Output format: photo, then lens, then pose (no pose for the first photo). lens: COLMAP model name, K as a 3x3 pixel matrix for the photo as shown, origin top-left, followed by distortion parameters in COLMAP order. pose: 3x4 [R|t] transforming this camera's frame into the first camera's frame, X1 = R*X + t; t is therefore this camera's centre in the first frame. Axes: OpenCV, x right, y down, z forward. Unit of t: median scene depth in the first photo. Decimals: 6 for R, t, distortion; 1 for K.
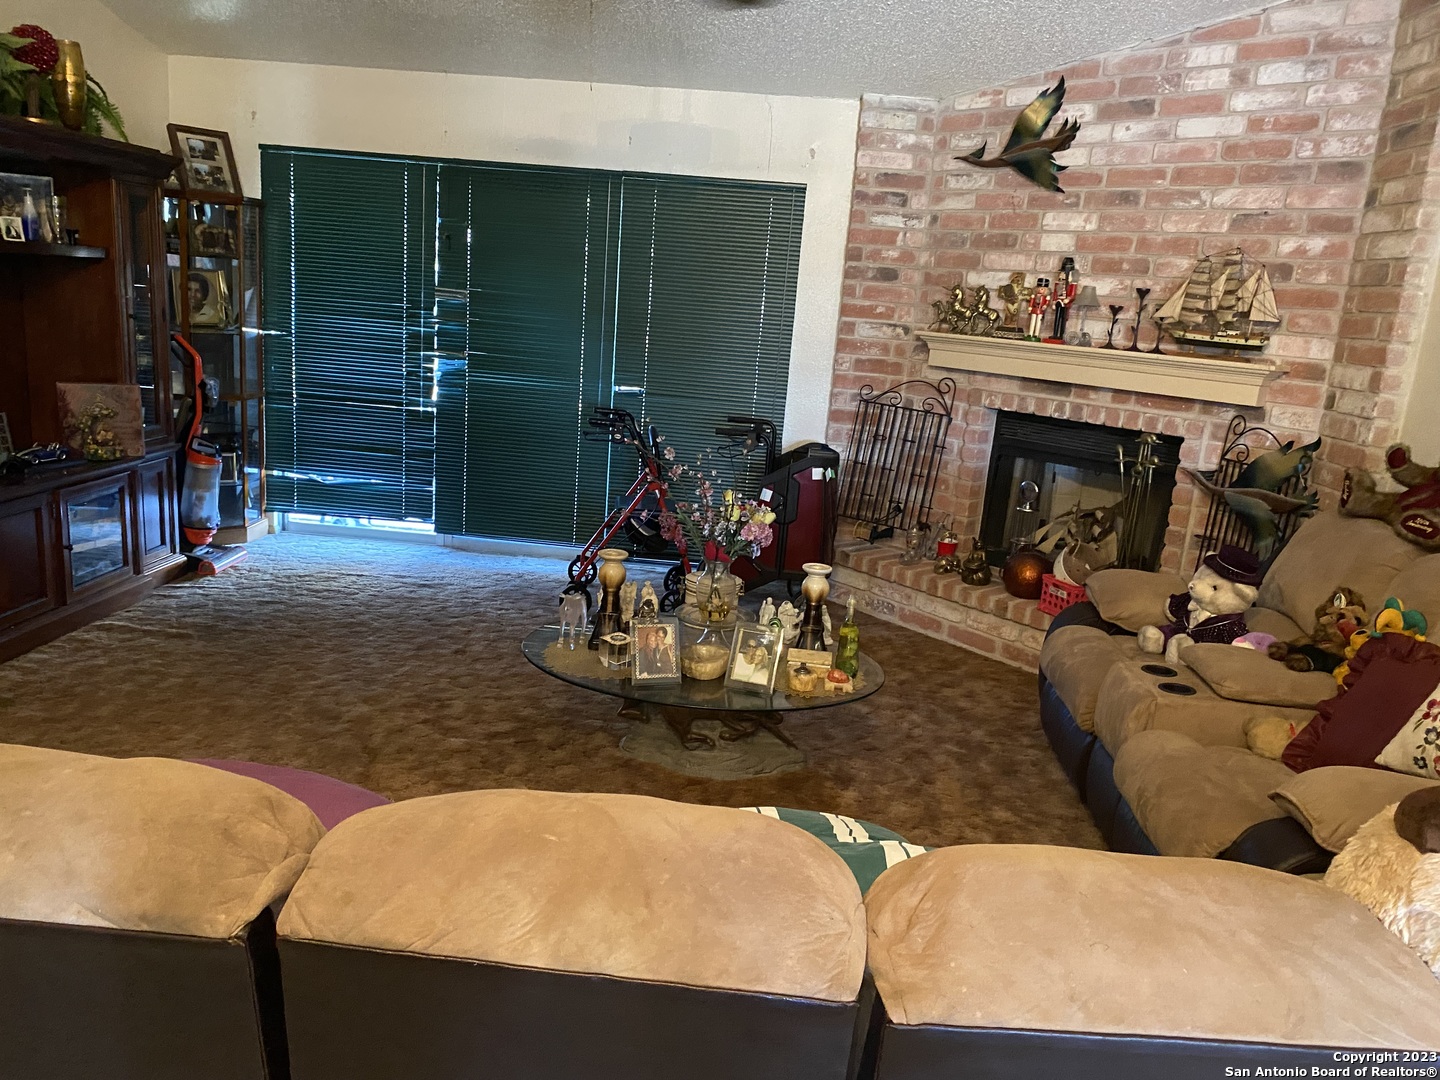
lens RADIAL K [[1094.9, 0, 709.4], [0, 1094.9, 582.9], [0, 0, 1]] dist [0.047835, -0.060529]
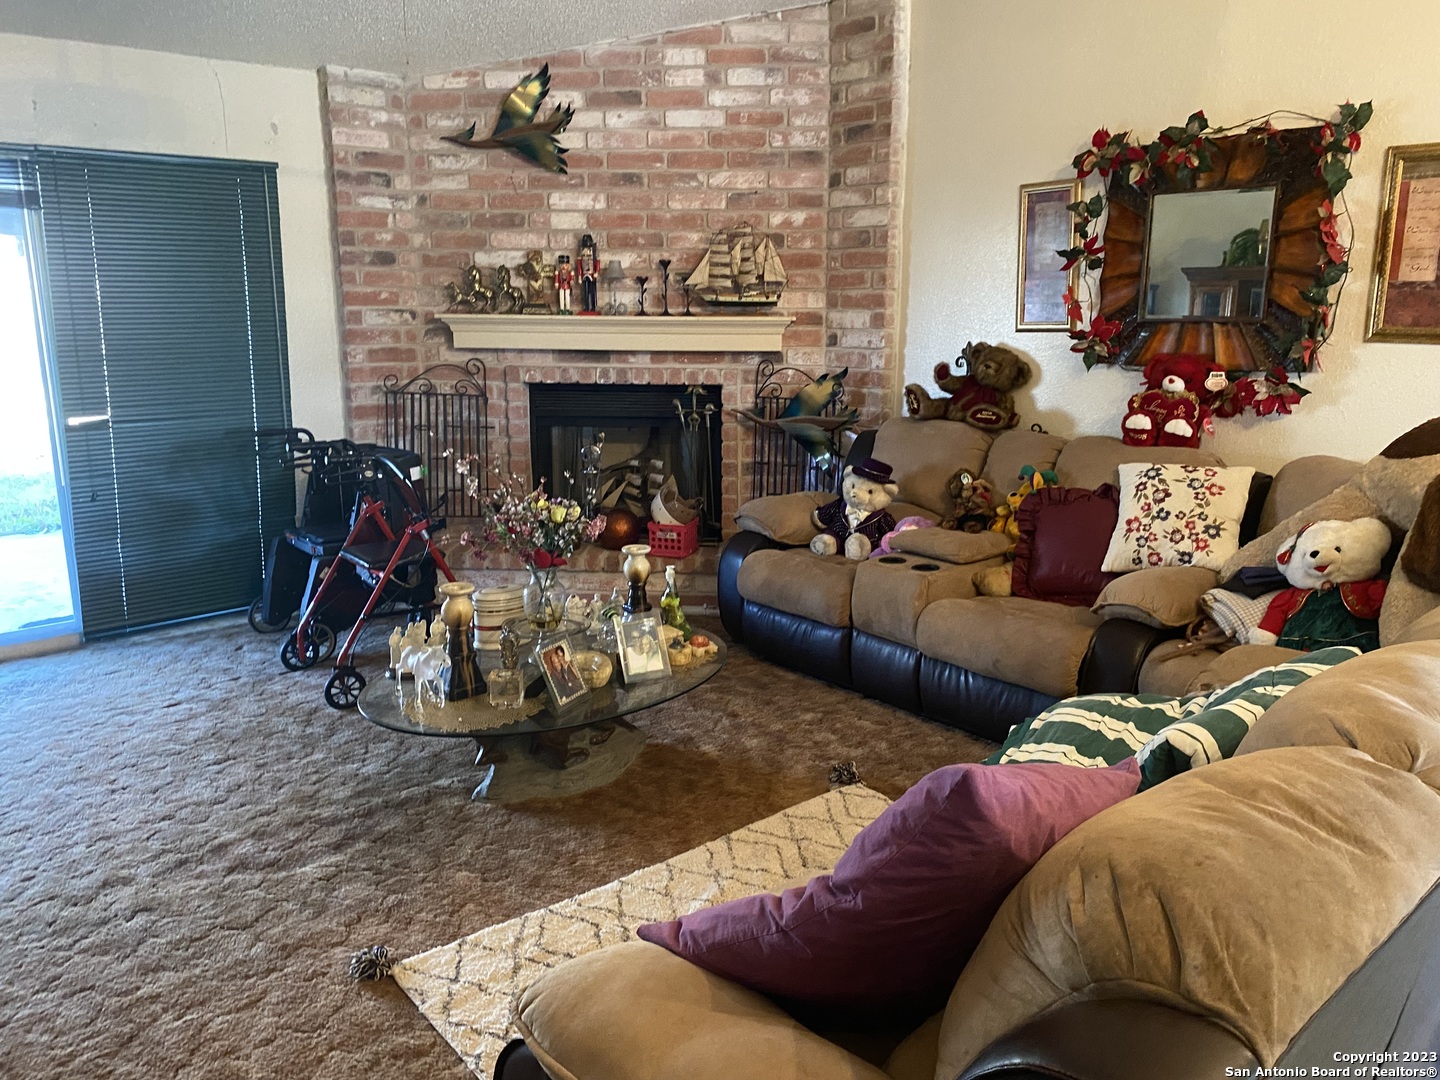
lens RADIAL K [[1094.9, 0, 760.2], [0, 1094.9, 565.5], [0, 0, 1]] dist [0.047835, -0.060529]
pose [[0.693056, -0.246187, 0.677544, -0.401178], [0.237429, 0.965392, 0.107913, -0.063700], [-0.680662, 0.086079, 0.727523, 0.140118]]
